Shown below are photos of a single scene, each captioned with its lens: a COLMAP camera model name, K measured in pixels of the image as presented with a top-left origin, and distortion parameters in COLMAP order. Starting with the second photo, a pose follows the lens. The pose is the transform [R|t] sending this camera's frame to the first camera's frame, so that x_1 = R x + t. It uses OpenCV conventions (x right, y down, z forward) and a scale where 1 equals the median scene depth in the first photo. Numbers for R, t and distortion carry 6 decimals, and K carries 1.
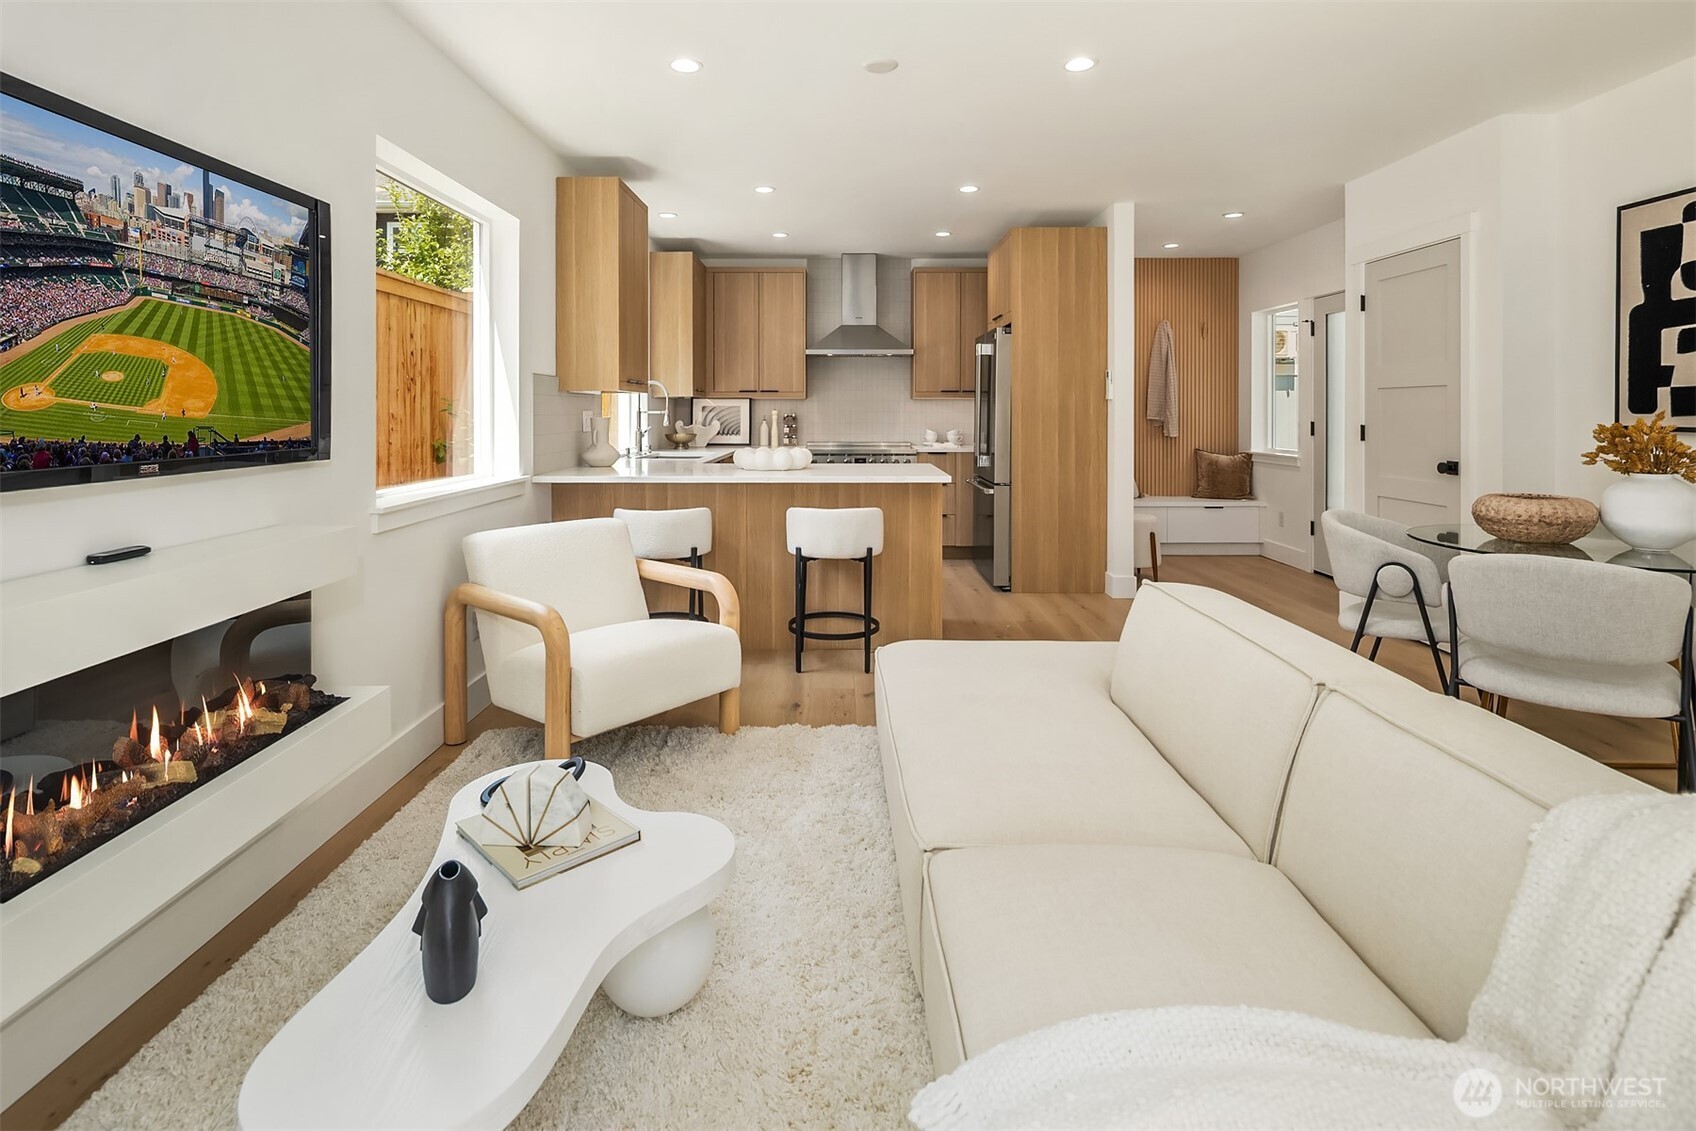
lens RADIAL K [[930.9, 0, 892.9], [0, 930.9, 444.8], [0, 0, 1]] dist [-0.009493, -0.003372]
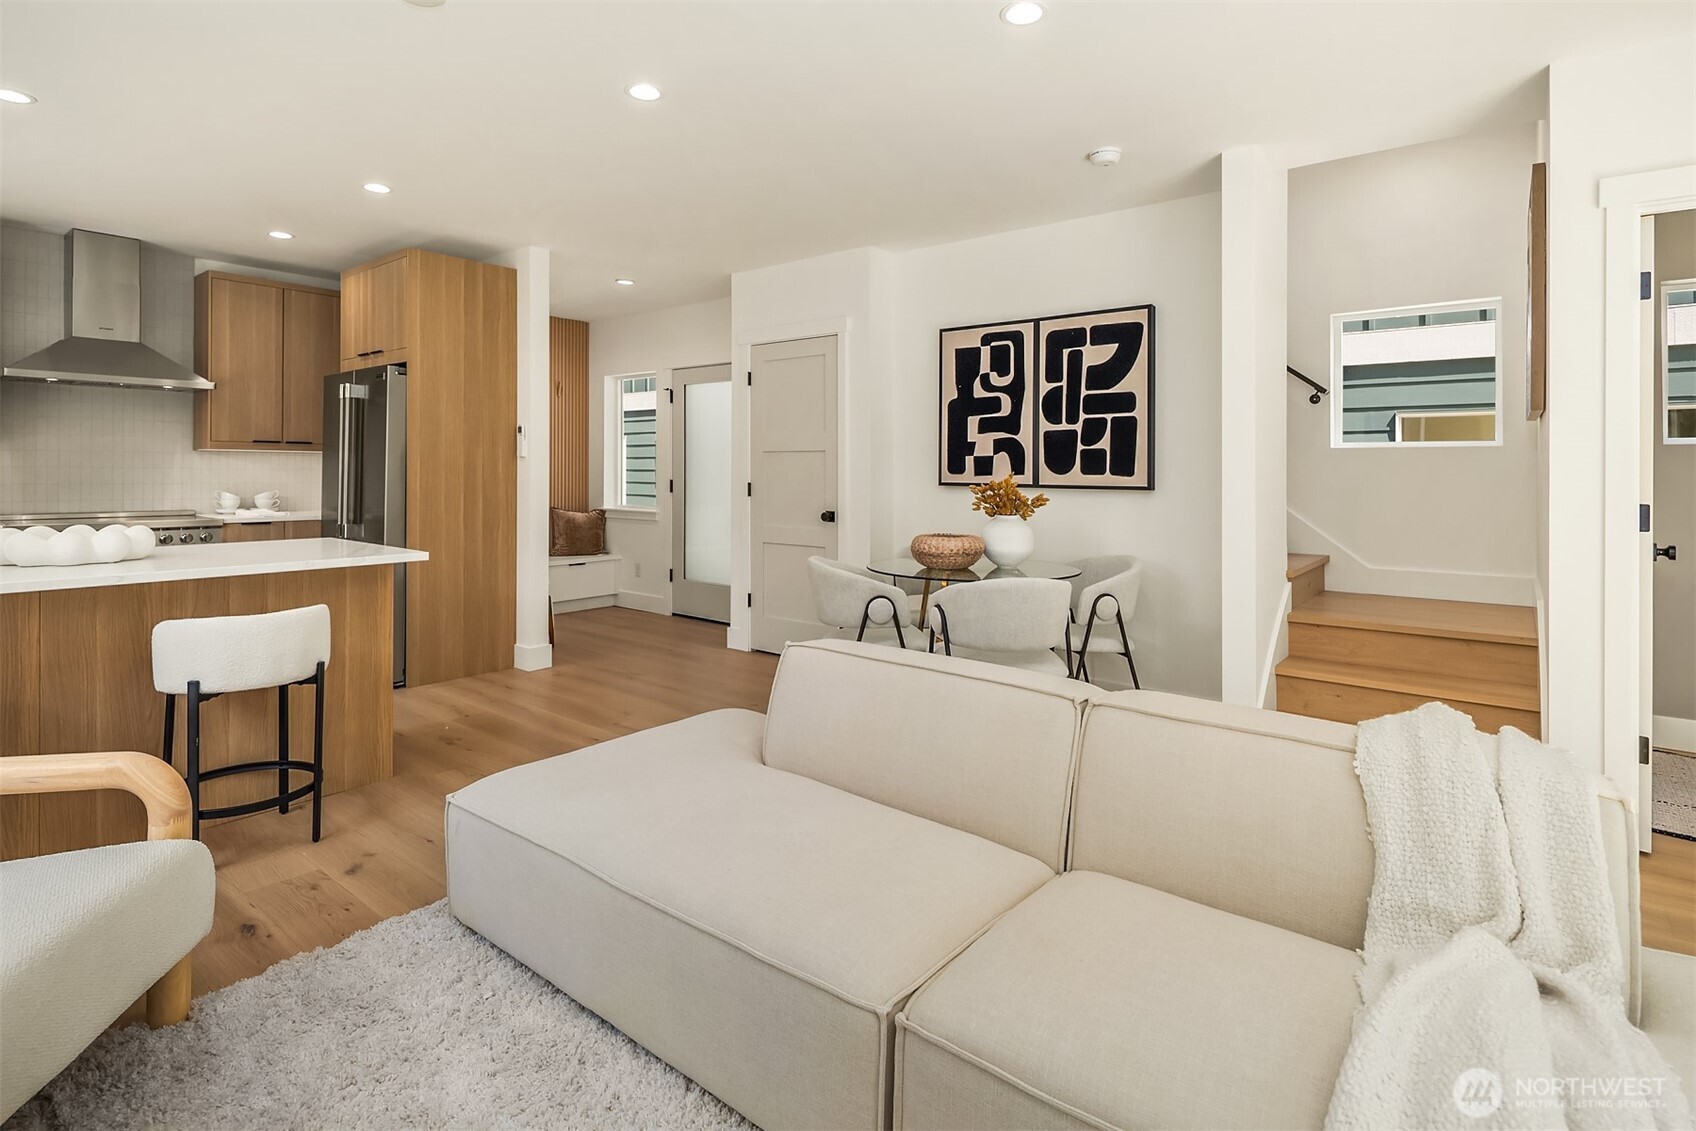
lens RADIAL K [[828.0, 0, 923.4], [0, 828.0, 488.5], [0, 0, 1]] dist [0.022060, -0.002974]
pose [[0.609622, -0.011691, 0.792606, -0.203383], [0.021638, 0.999764, -0.001896, -0.007869], [-0.792397, 0.018307, 0.609732, 0.200669]]
